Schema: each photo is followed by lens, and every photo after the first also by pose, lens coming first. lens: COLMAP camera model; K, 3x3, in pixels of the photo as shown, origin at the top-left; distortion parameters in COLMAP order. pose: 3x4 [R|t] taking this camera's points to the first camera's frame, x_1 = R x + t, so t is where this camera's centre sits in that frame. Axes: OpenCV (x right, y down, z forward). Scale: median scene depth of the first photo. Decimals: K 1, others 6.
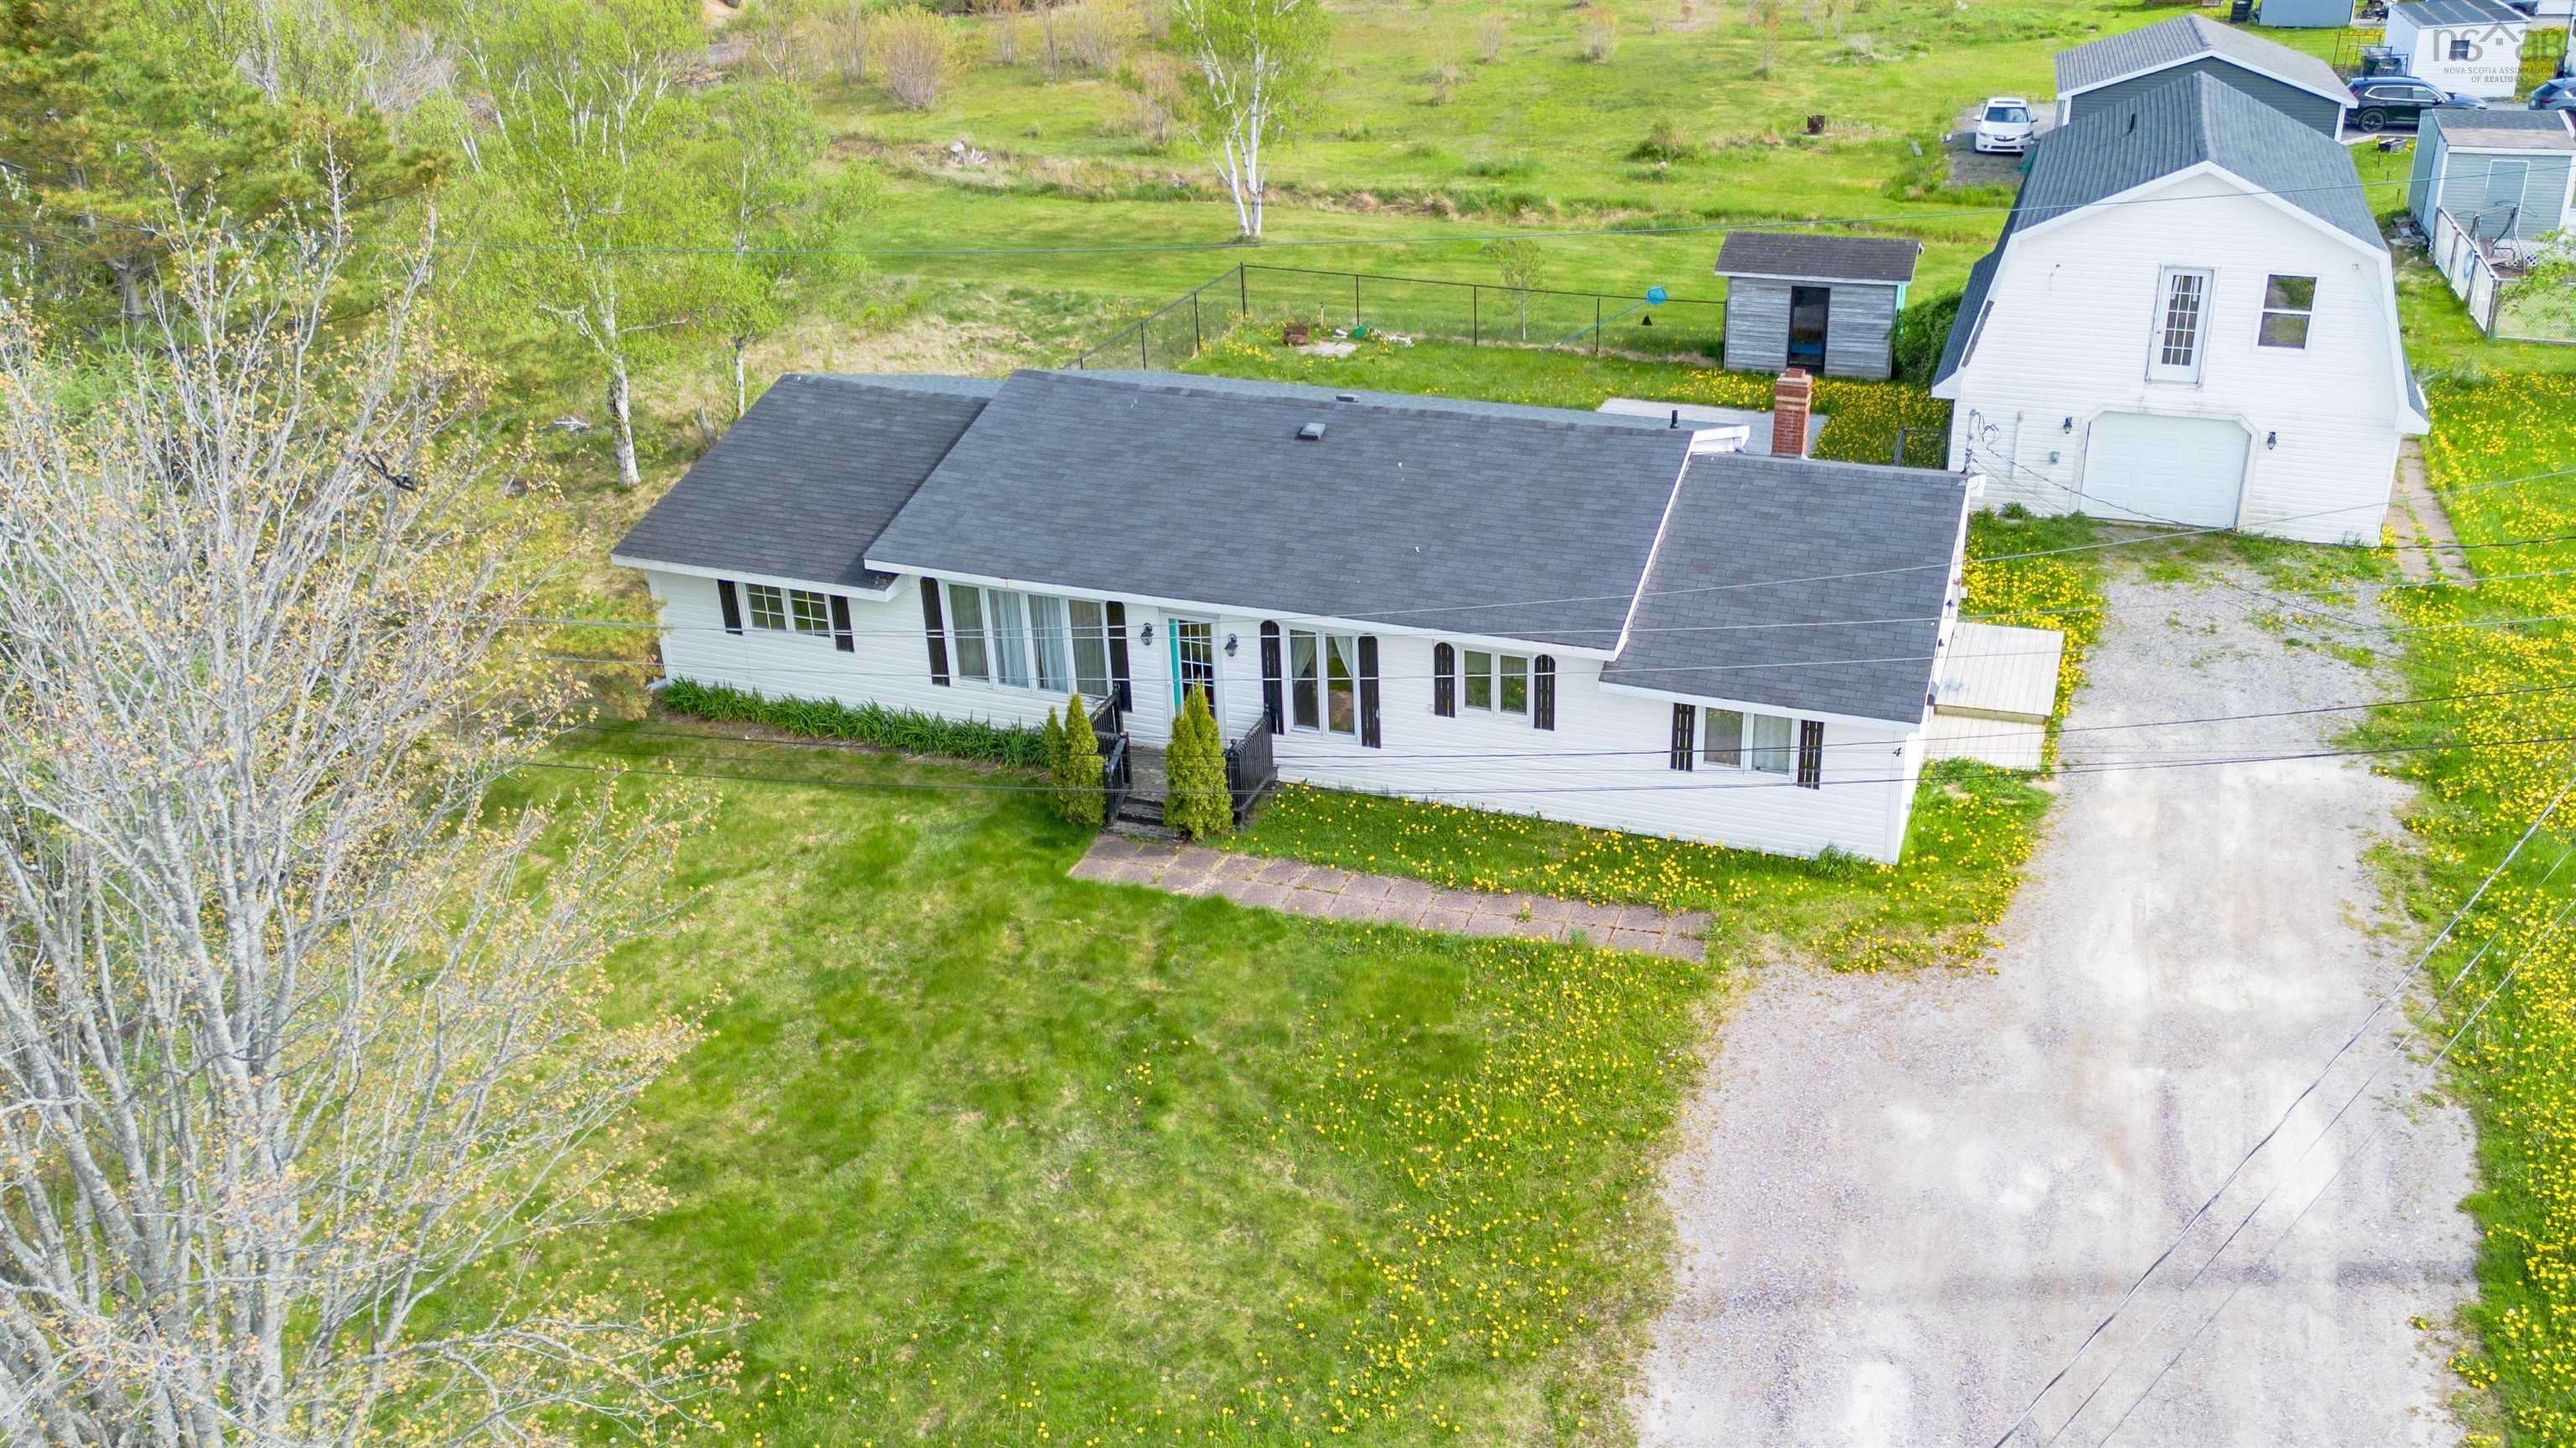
lens RADIAL K [[2050.5, 0, 1458.1], [0, 2050.5, 638.8], [0, 0, 1]] dist [0.085597, -0.003033]
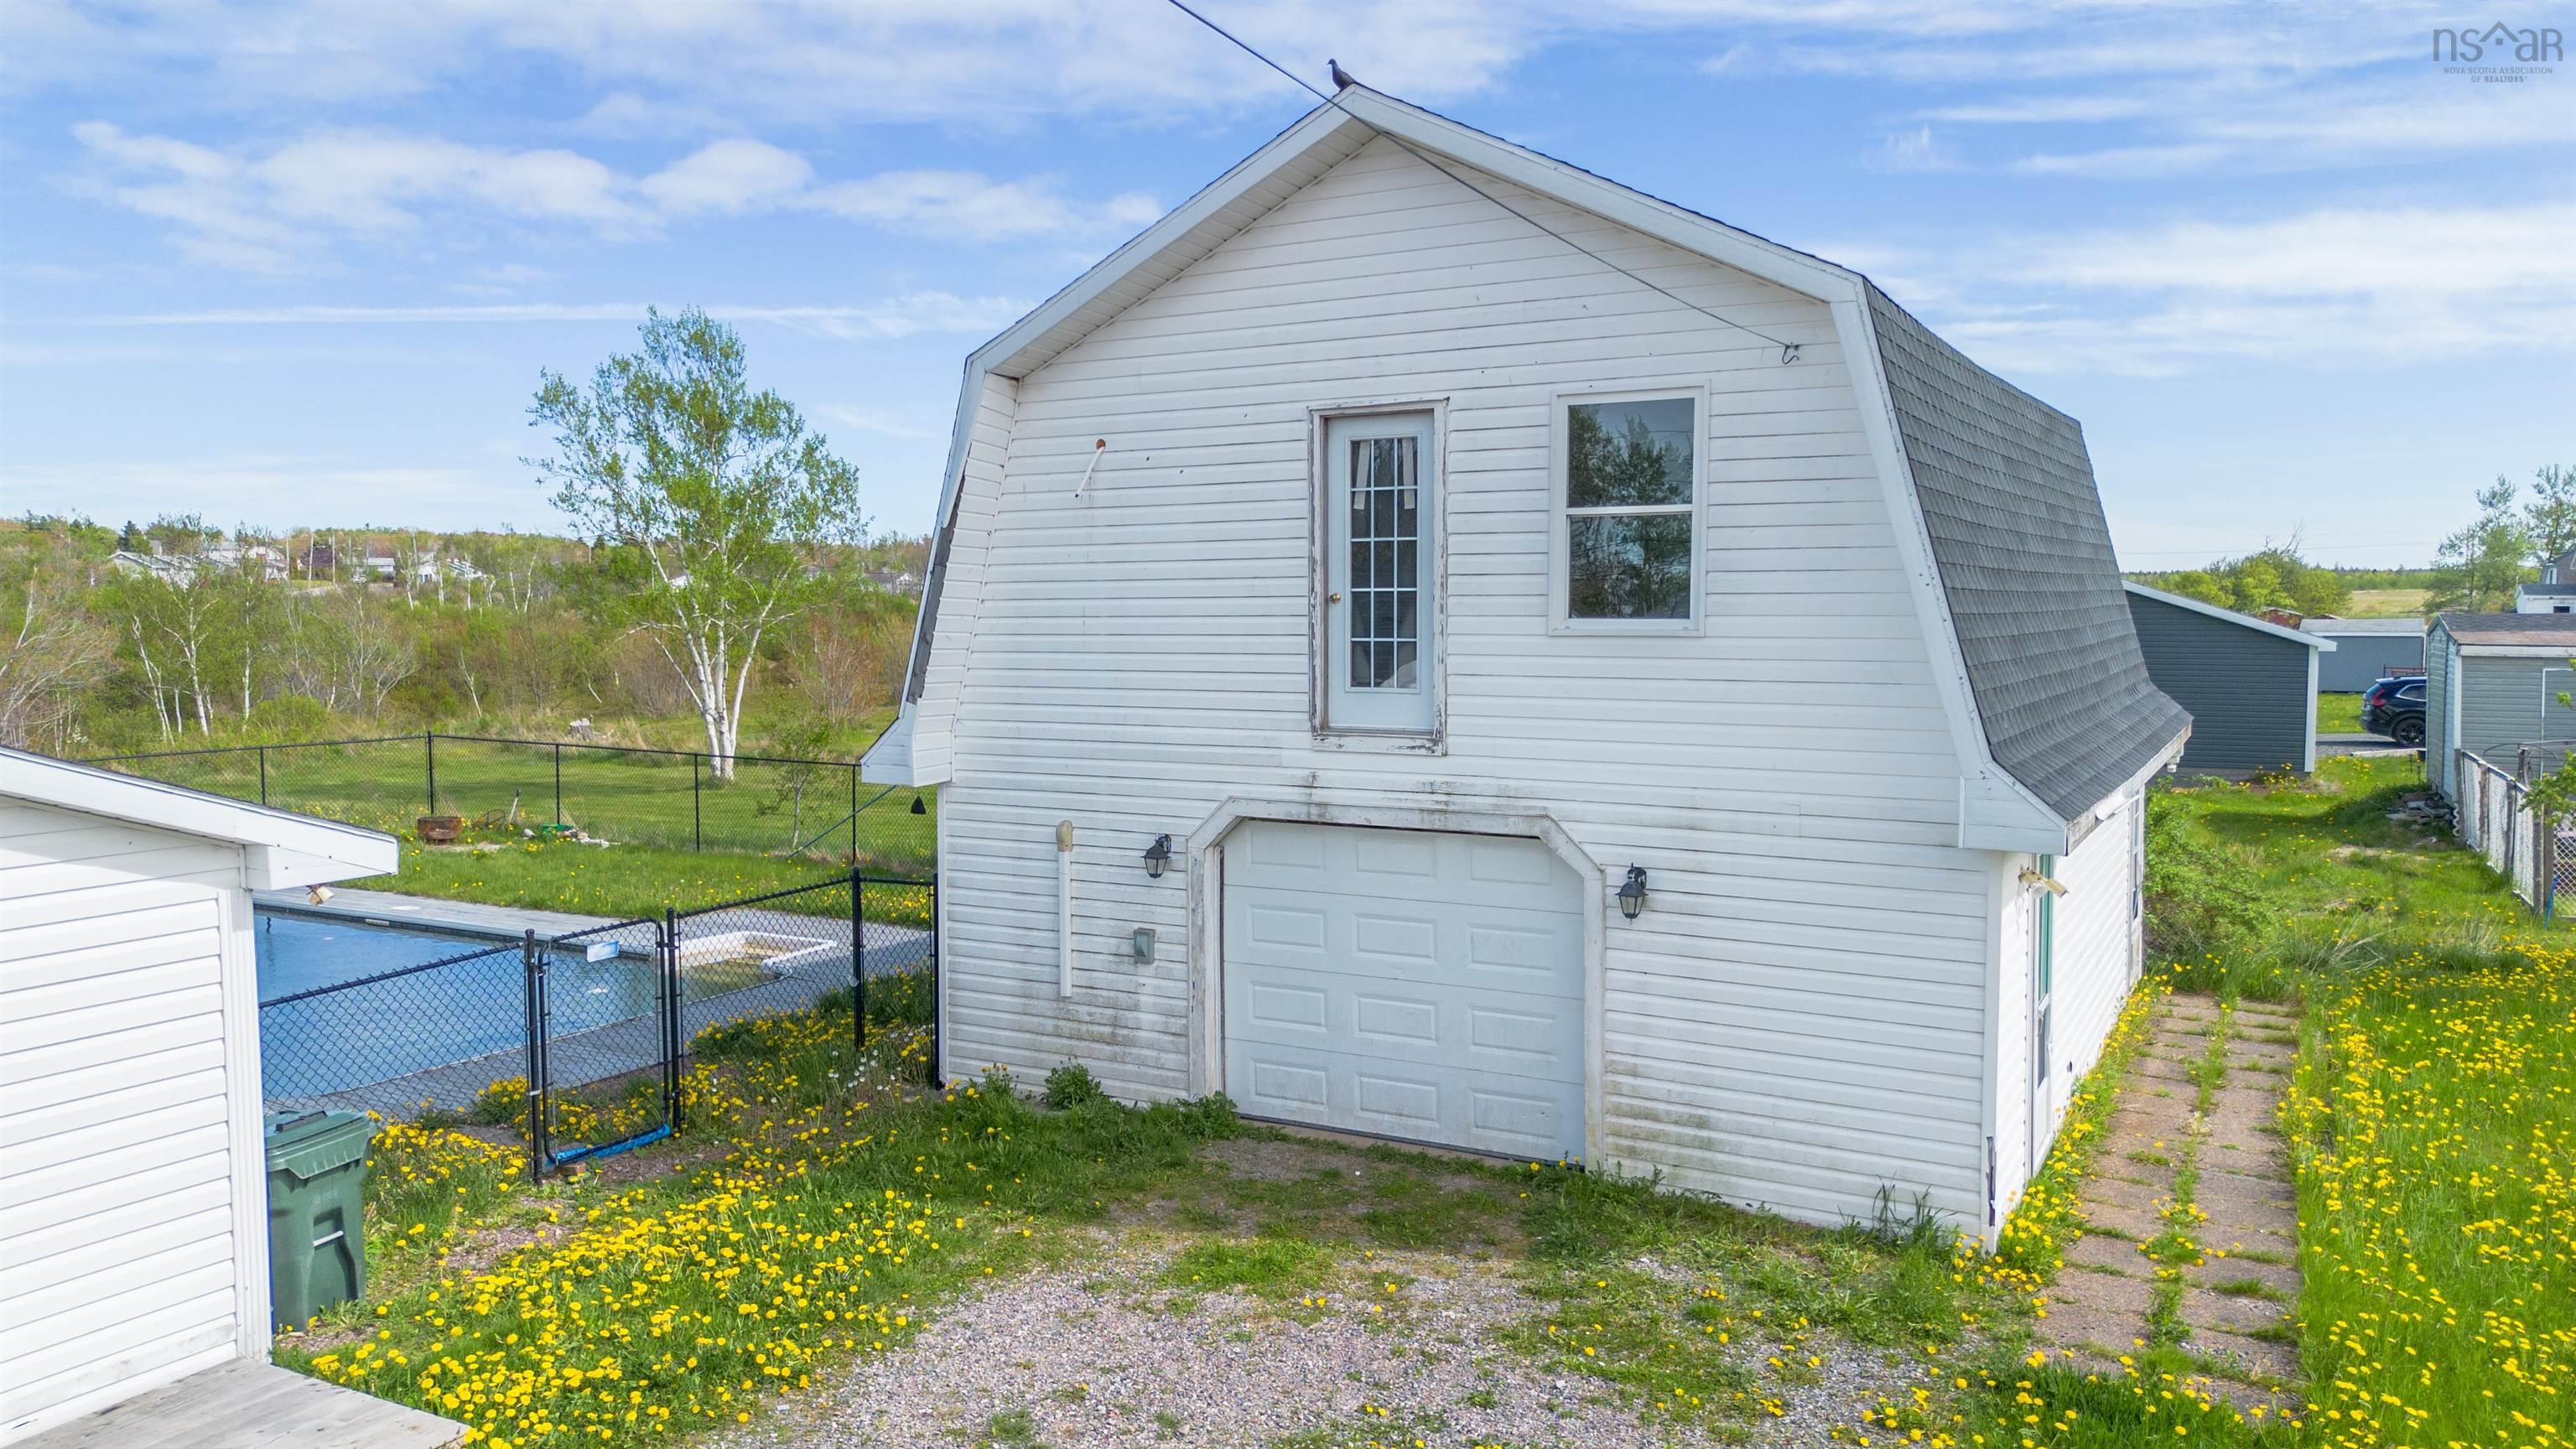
lens RADIAL K [[1784.8, 0, 1298.2], [0, 1784.8, 728.9], [0, 0, 1]] dist [0.086152, -0.106113]
pose [[0.978769, 0.016971, -0.204262, 0.529995], [-0.086055, 0.938502, -0.334378, -0.023477], [0.186025, 0.344857, 0.920037, 0.947811]]
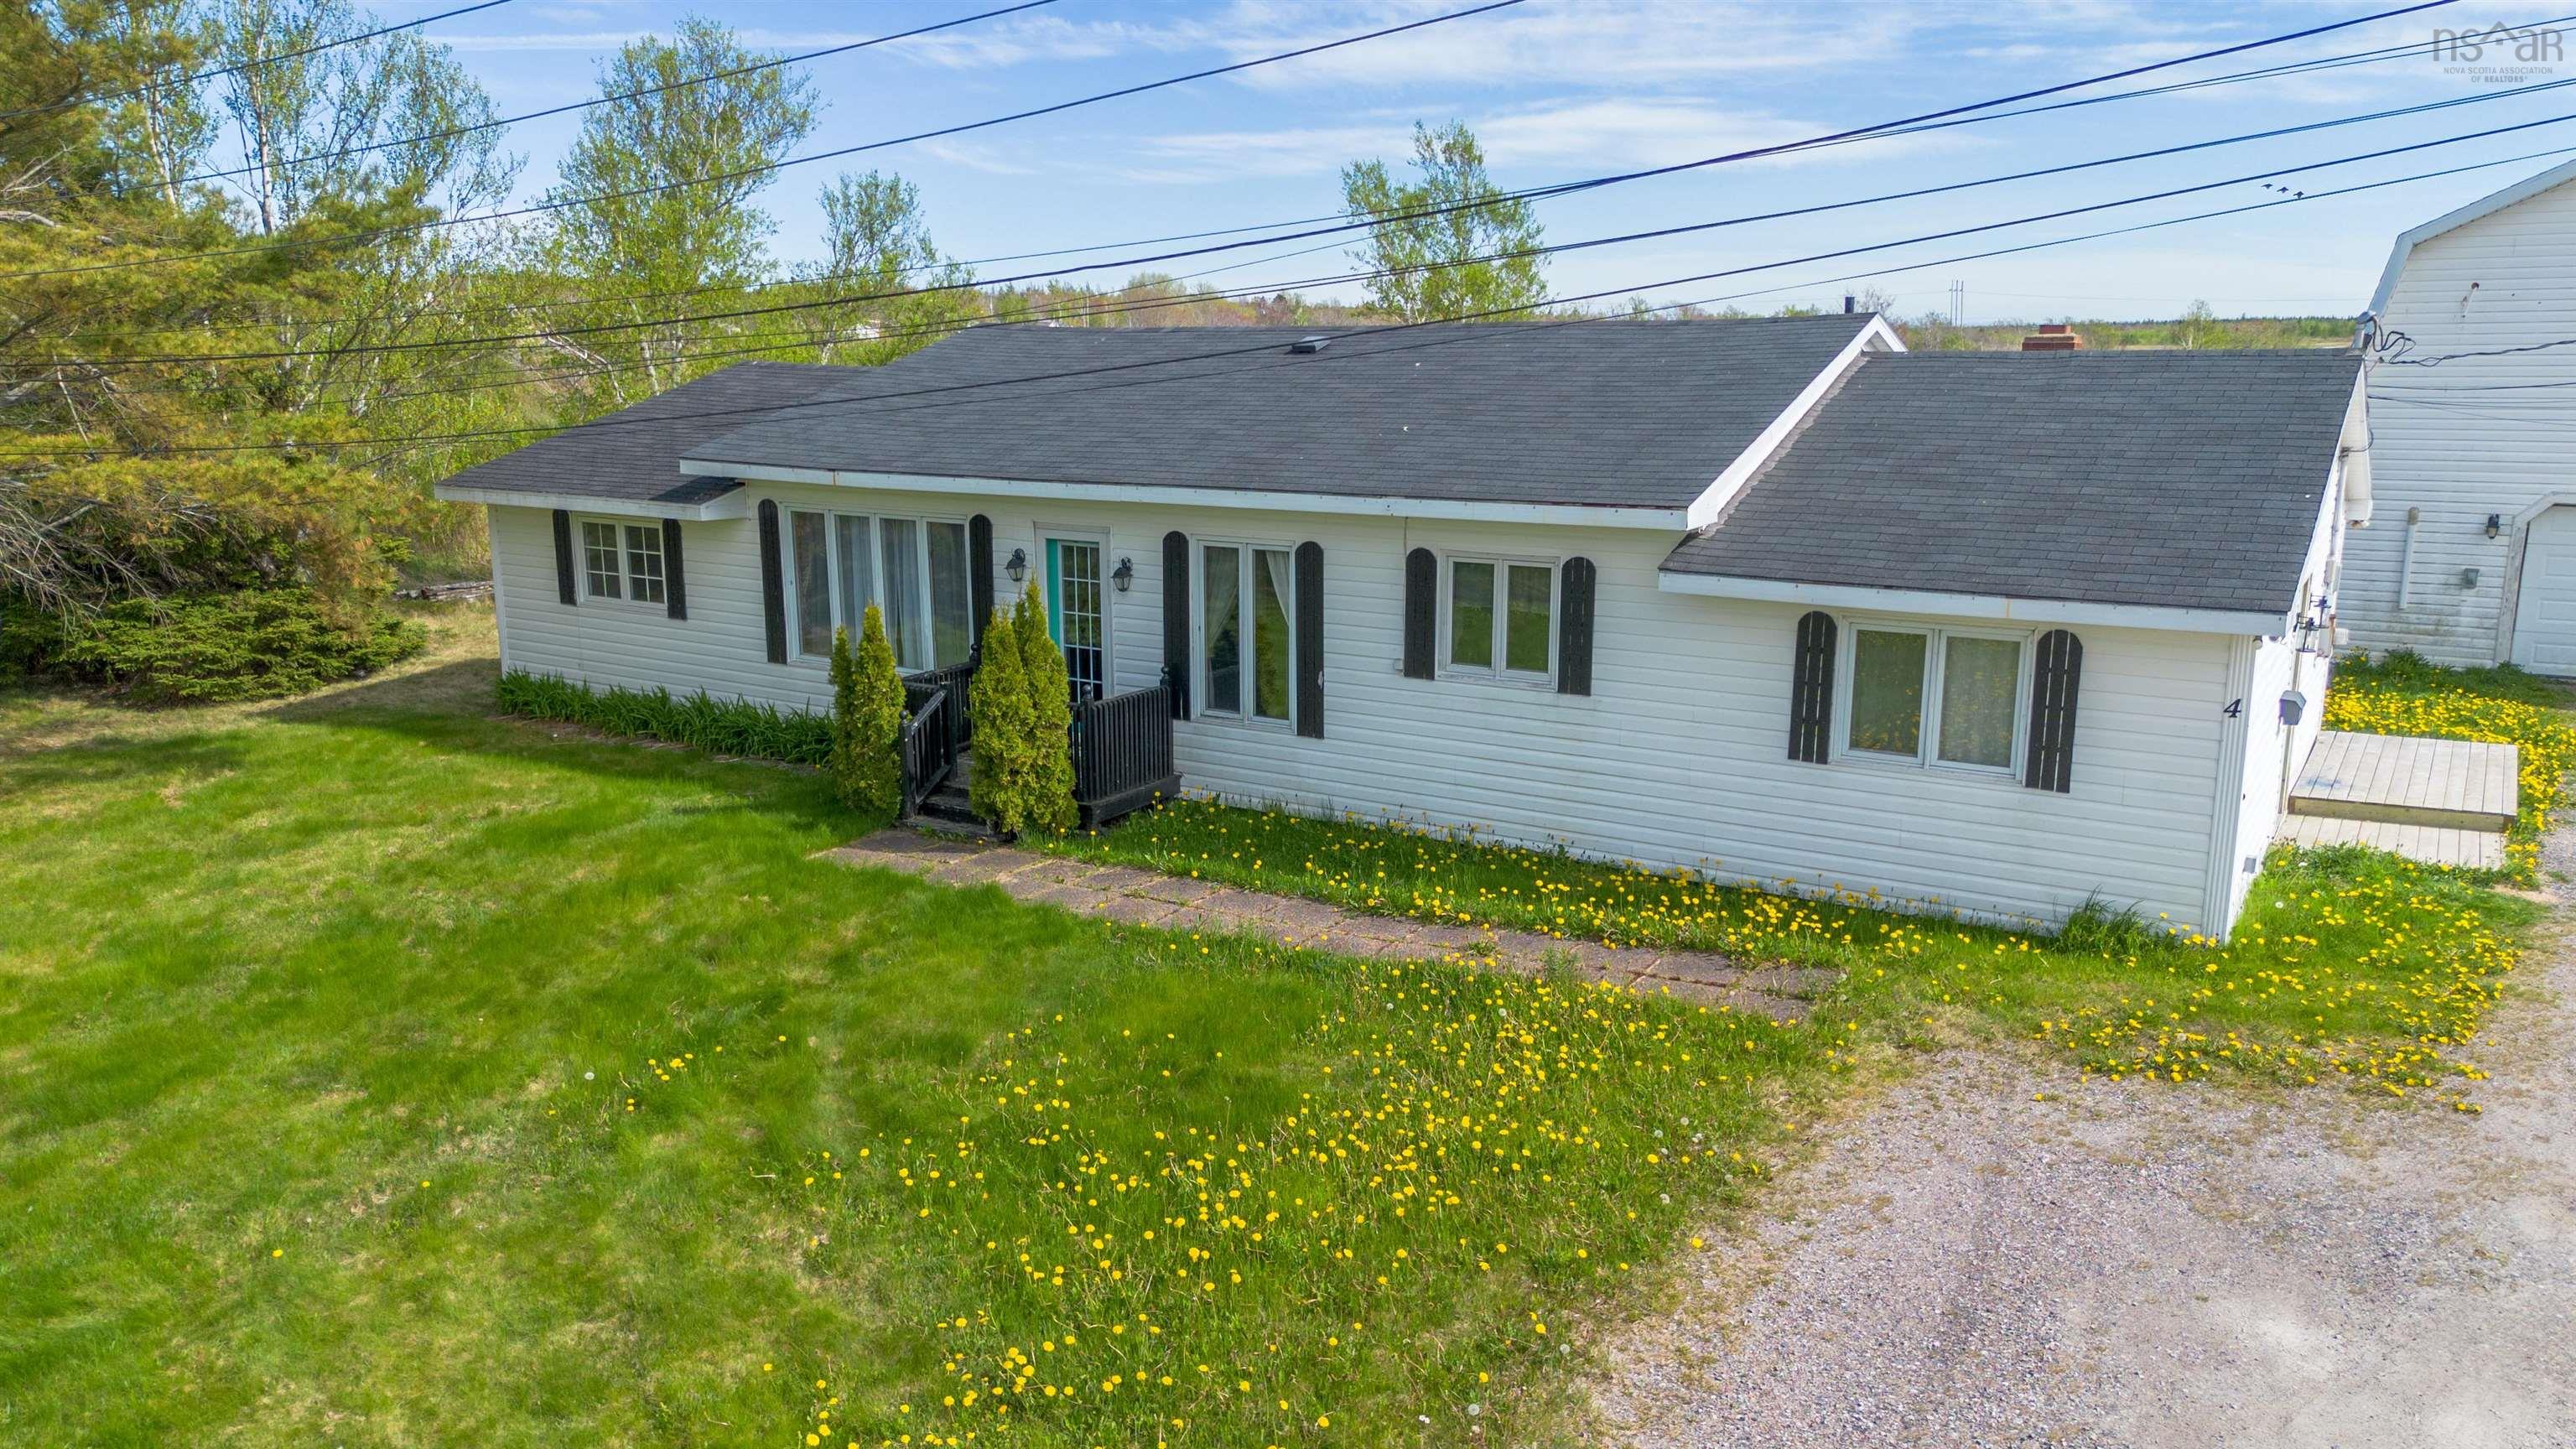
lens RADIAL K [[1823.5, 0, 1277.9], [0, 1823.5, 717.4], [0, 0, 1]] dist [0.067565, -0.071877]
pose [[0.965923, 0.057410, -0.252383, 0.093970], [-0.111388, 0.972378, -0.205118, 0.170917], [0.233636, 0.226241, 0.945637, 0.480275]]
